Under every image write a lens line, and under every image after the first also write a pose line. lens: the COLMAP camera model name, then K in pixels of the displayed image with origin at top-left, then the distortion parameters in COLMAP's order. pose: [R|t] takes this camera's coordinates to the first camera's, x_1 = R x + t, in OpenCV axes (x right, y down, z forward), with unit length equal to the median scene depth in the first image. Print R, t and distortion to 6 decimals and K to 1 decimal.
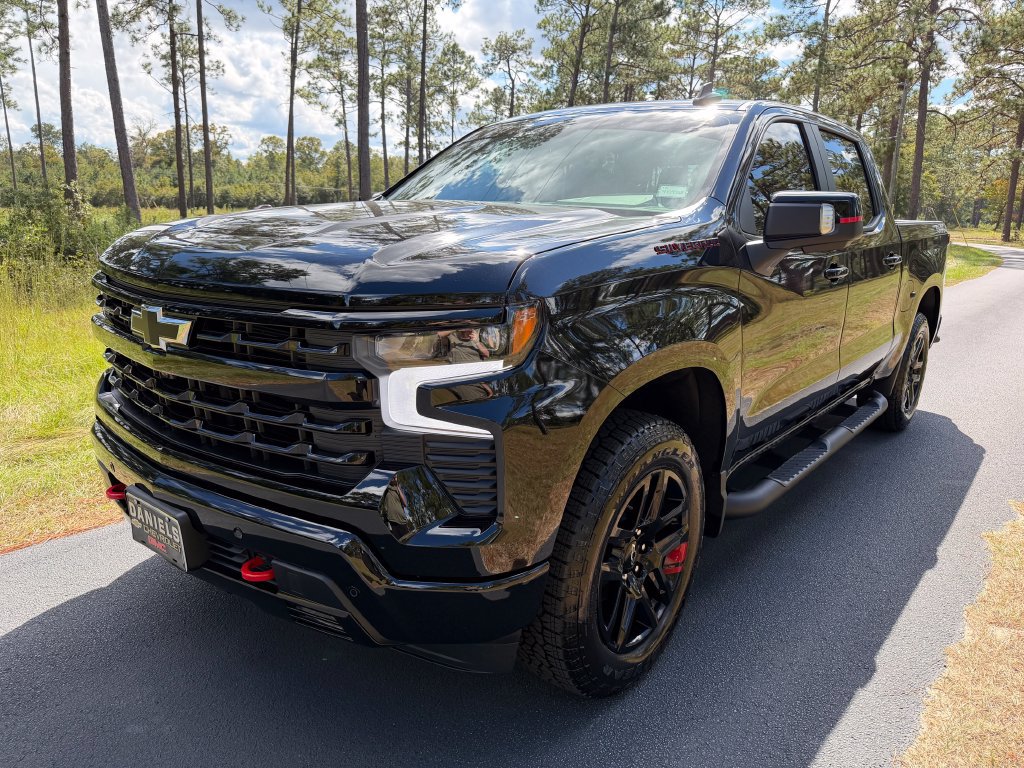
lens RADIAL K [[732.6, 0, 512.0], [0, 732.6, 384.0], [0, 0, 1]] dist [-0.001060, -0.004775]
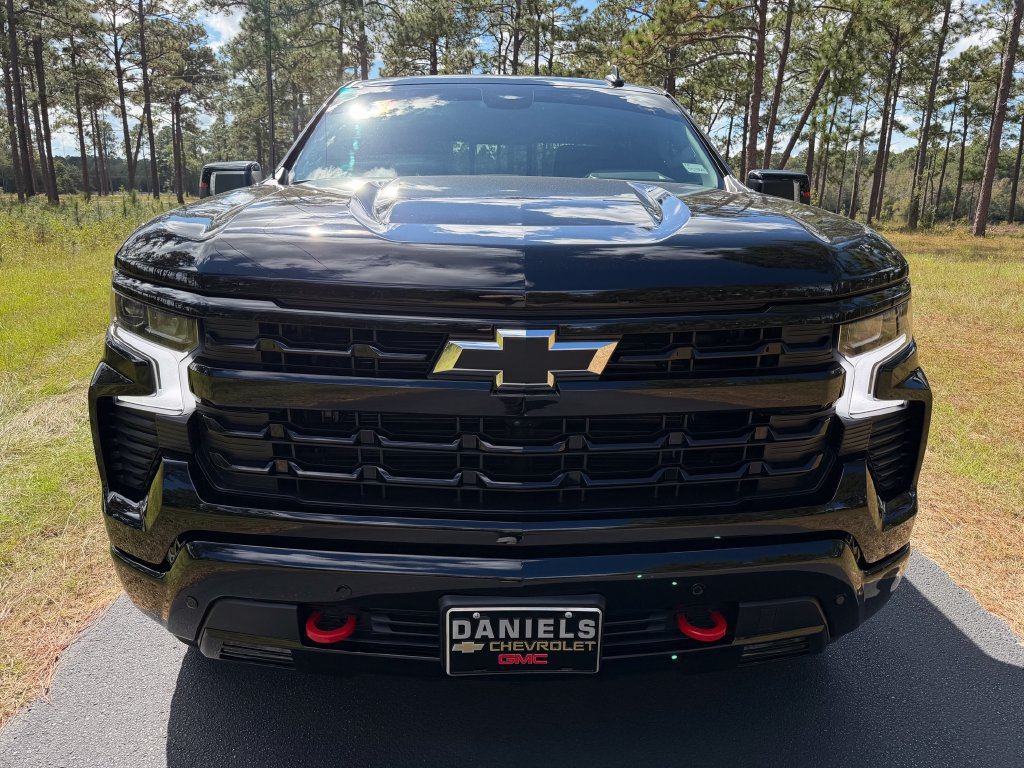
lens RADIAL K [[732.6, 0, 512.0], [0, 732.6, 384.0], [0, 0, 1]] dist [-0.001060, -0.004775]
pose [[0.752790, -0.174232, 0.634784, -0.256695], [0.153896, 0.984193, 0.087631, -0.032008], [-0.640018, 0.031723, 0.767704, 0.125794]]
